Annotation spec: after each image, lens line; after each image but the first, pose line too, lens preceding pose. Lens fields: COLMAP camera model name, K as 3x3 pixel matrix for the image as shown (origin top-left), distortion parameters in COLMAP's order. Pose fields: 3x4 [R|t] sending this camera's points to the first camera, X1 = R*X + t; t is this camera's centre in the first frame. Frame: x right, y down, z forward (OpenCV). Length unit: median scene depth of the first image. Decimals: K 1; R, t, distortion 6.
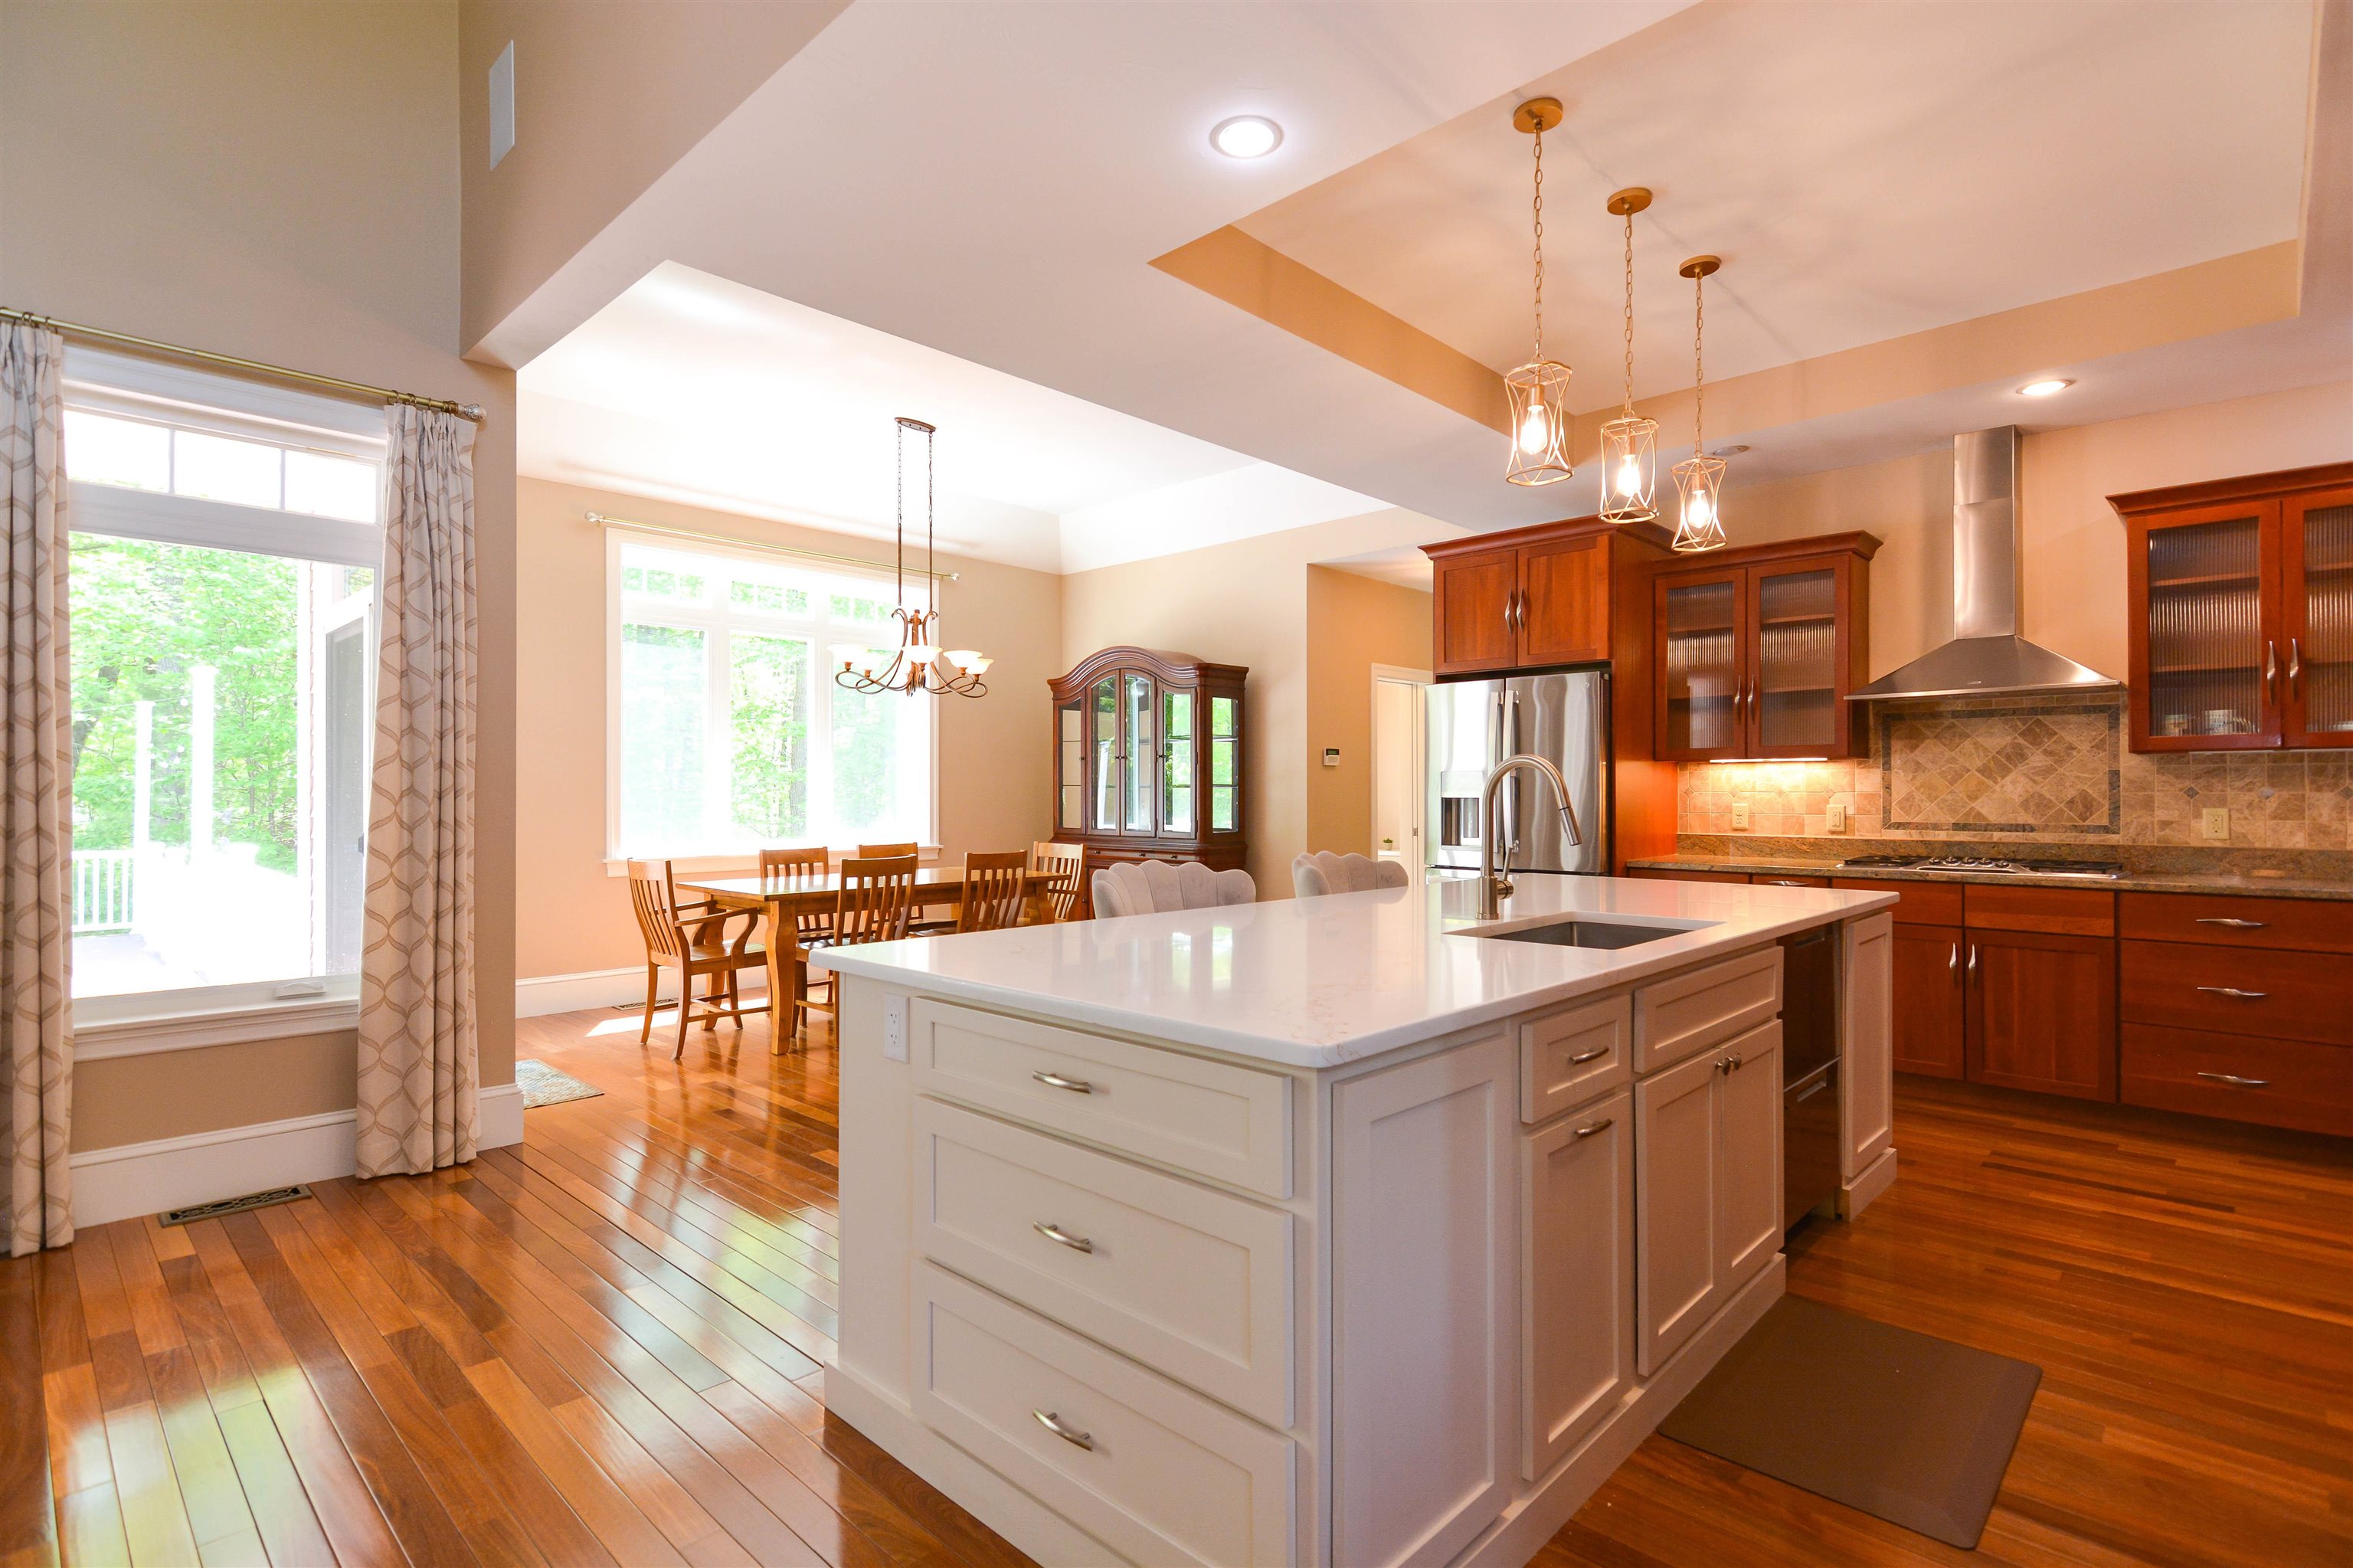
lens RADIAL K [[1133.0, 0, 1180.3], [0, 1133.0, 789.8], [0, 0, 1]] dist [0.025979, -0.018215]
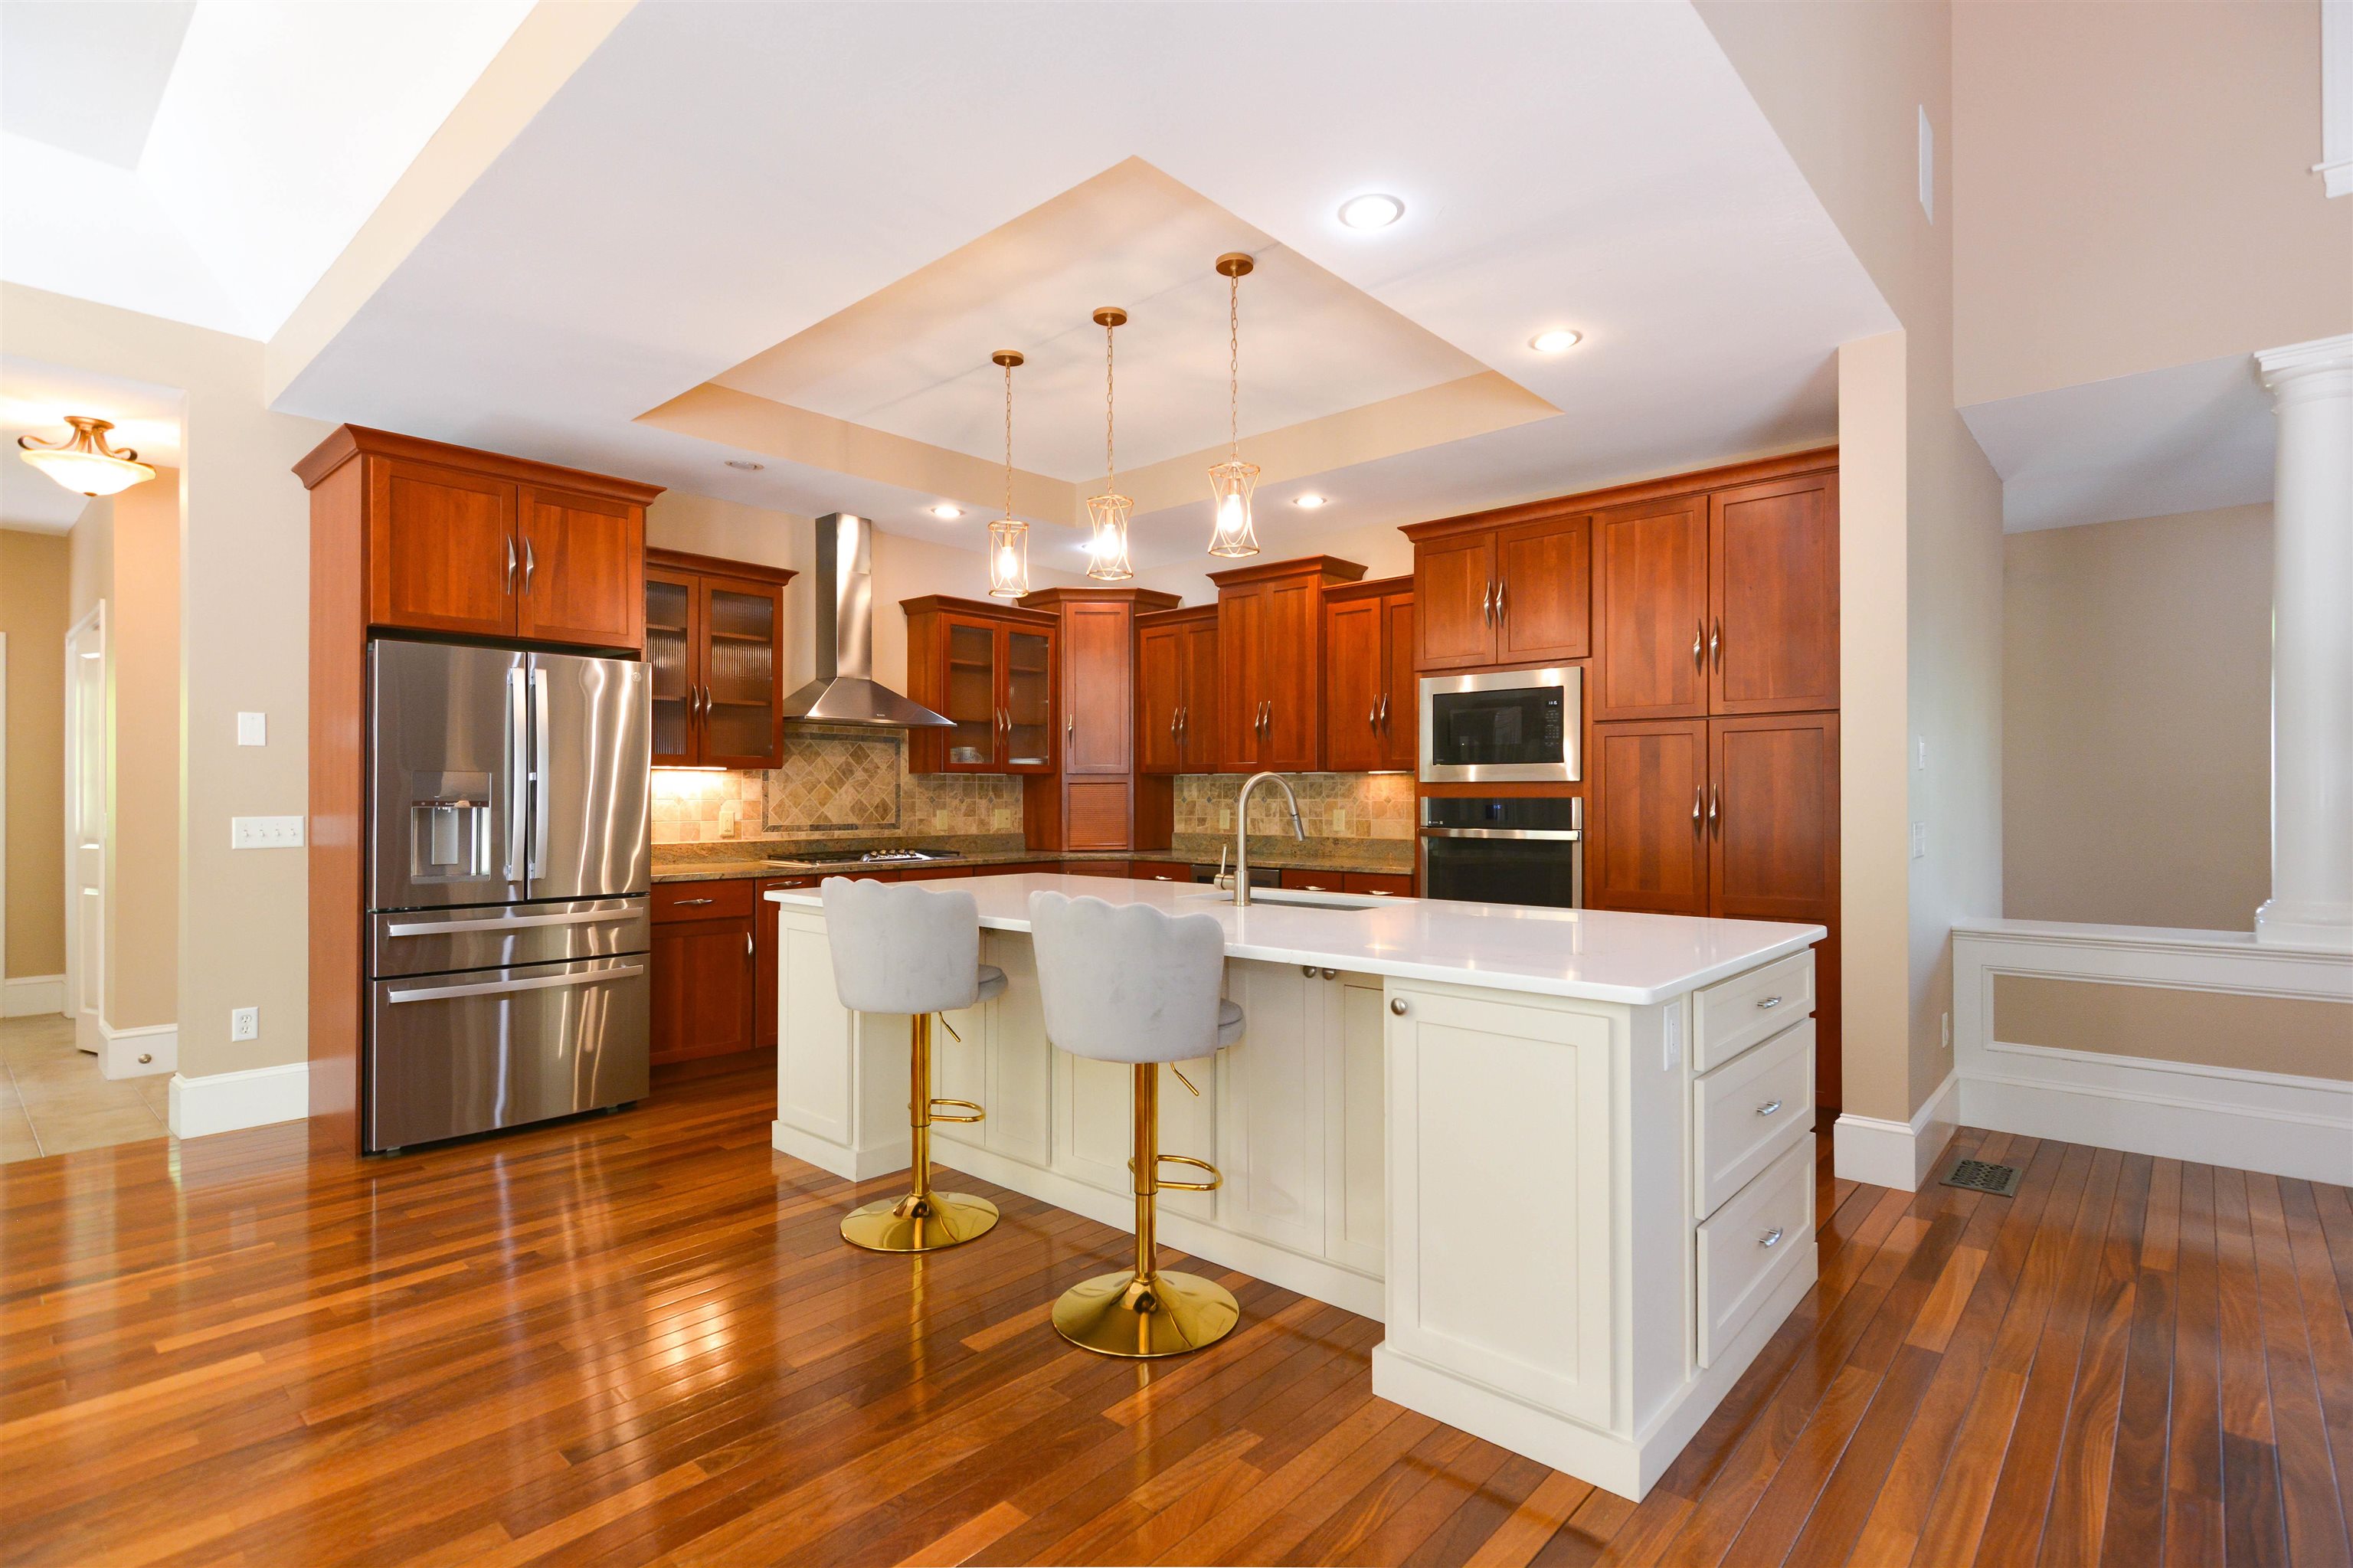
lens RADIAL K [[1133.0, 0, 1180.3], [0, 1133.0, 789.8], [0, 0, 1]] dist [0.025979, -0.018215]
pose [[-0.032803, 0.009319, 0.999418, -0.561710], [-0.001171, 0.999955, -0.009362, 0.002545], [-0.999461, -0.001477, -0.032791, 0.658413]]
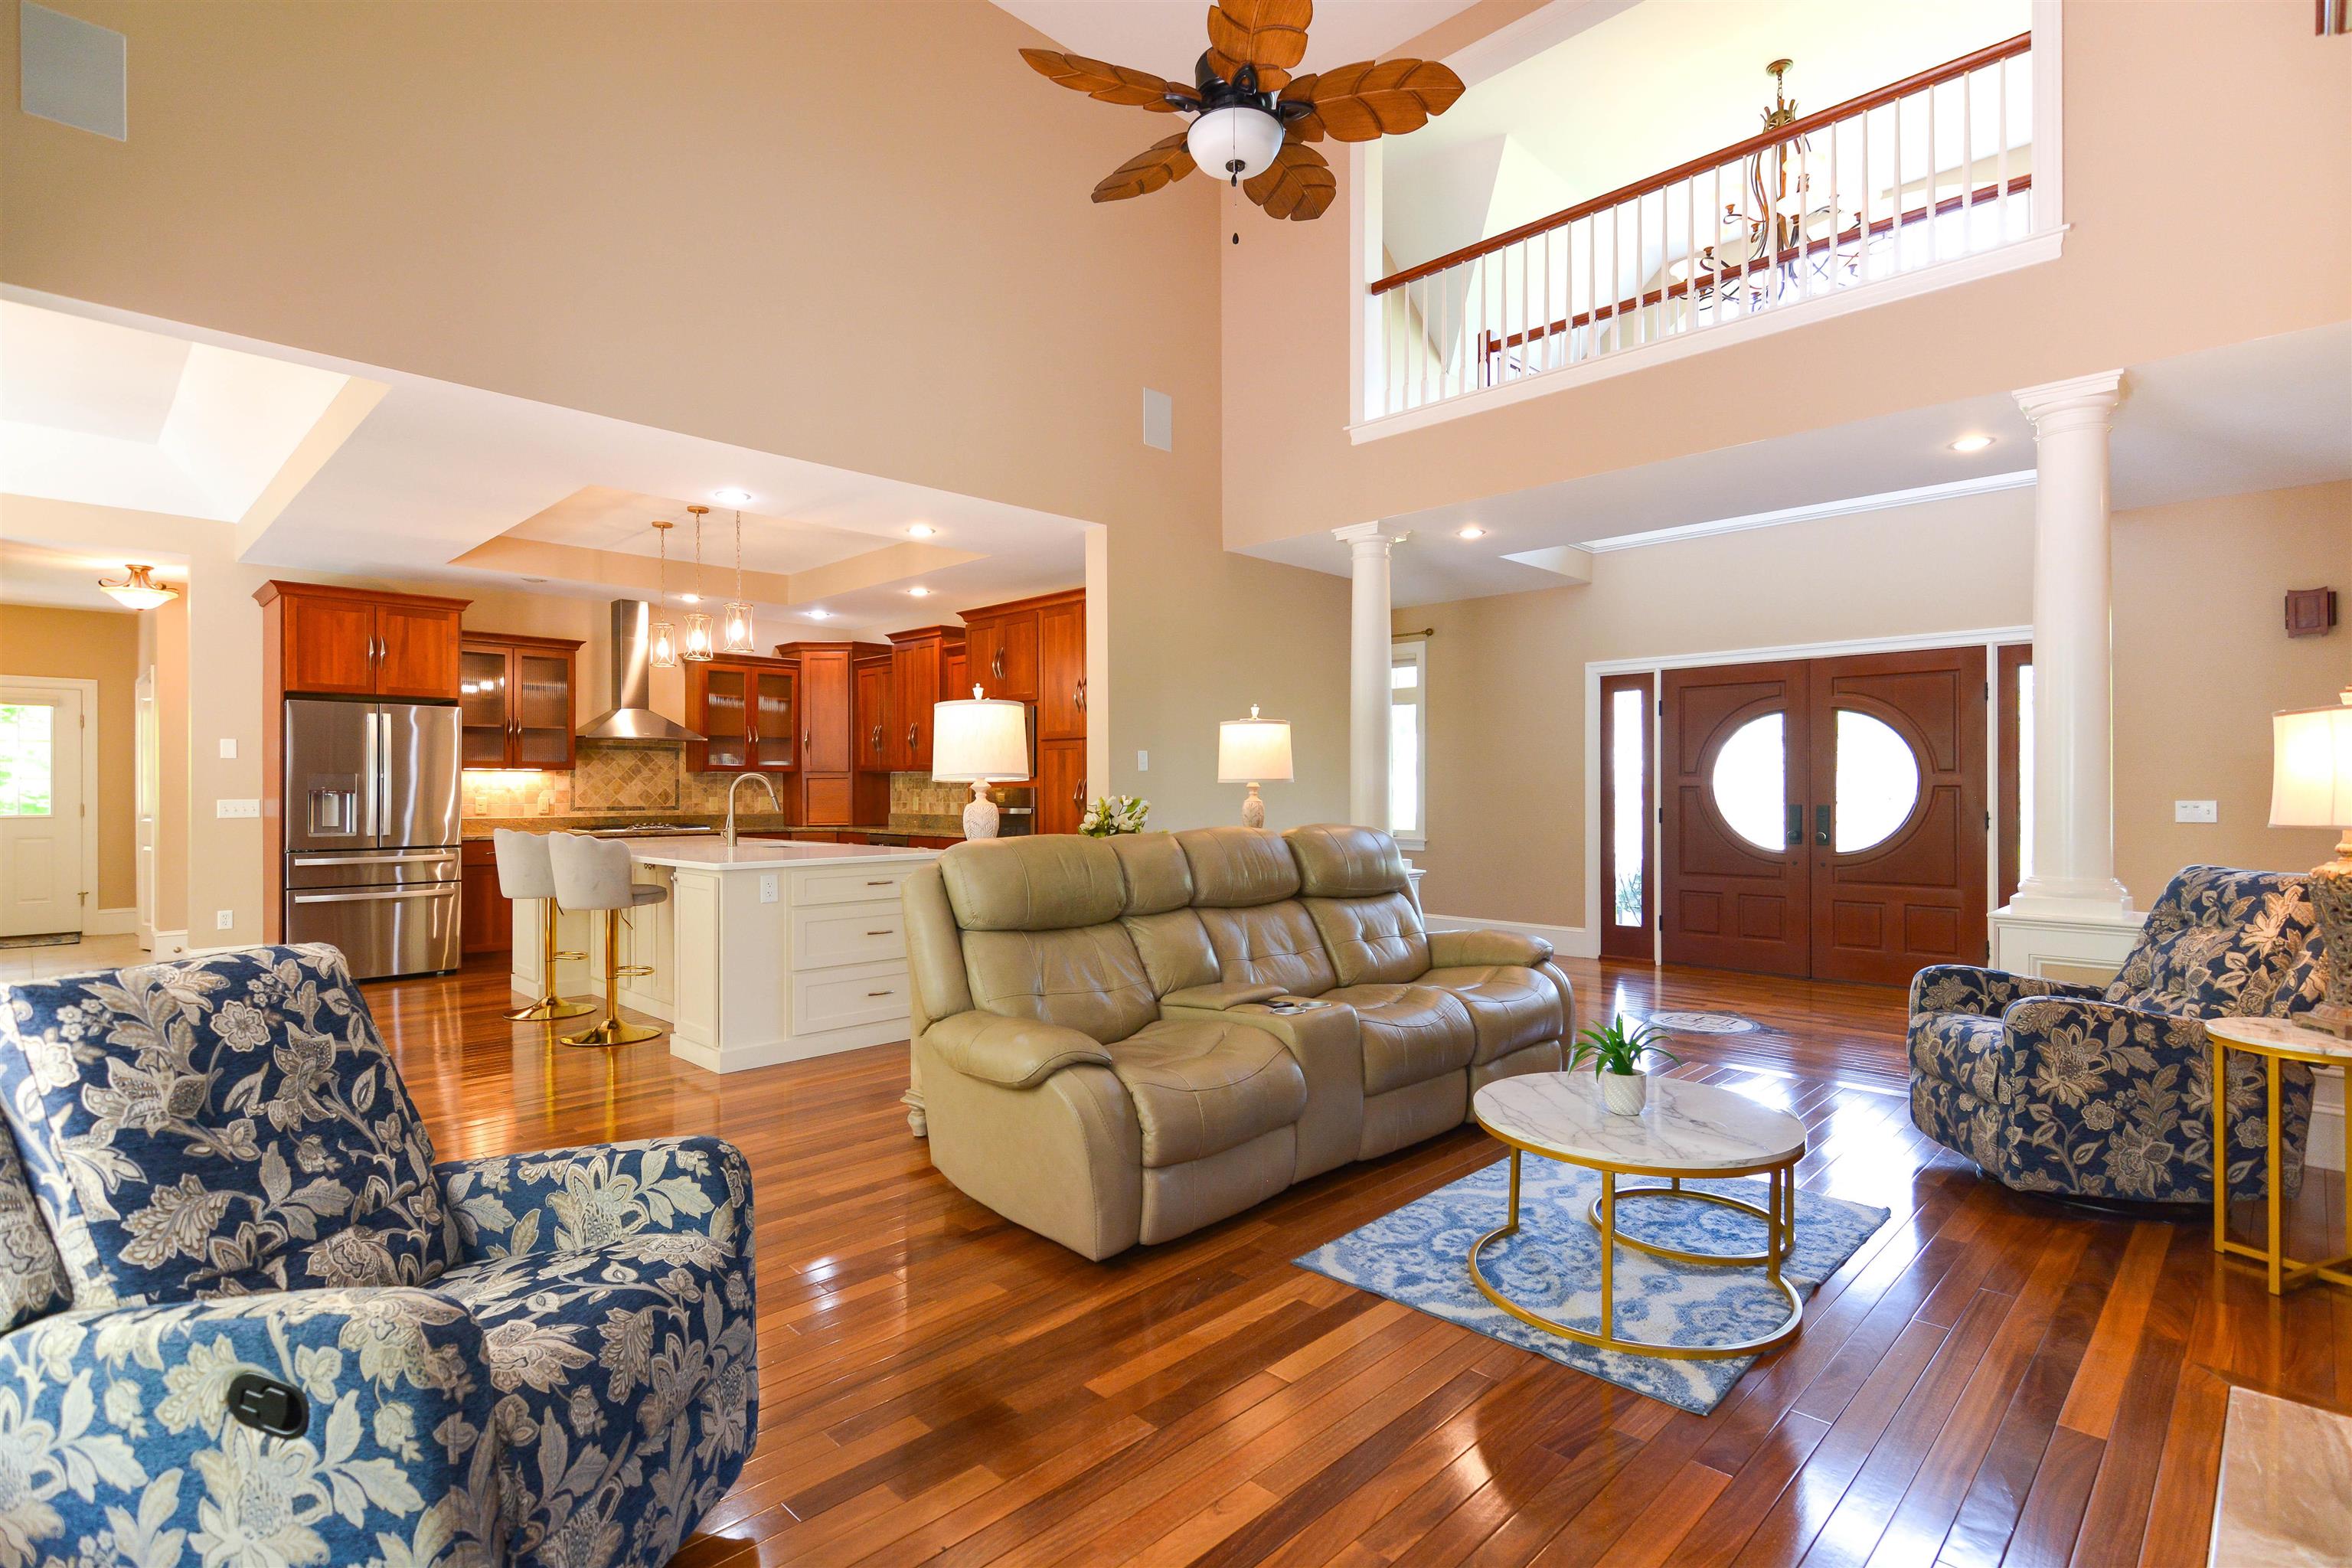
lens RADIAL K [[1132.5, 0, 1179.8], [0, 1132.5, 789.8], [0, 0, 1]] dist [0.025979, -0.018215]
pose [[0.021637, 0.002320, 0.999763, -1.154529], [-0.001270, 0.999997, -0.002293, 0.005136], [-0.999765, -0.001220, 0.021639, 0.042850]]
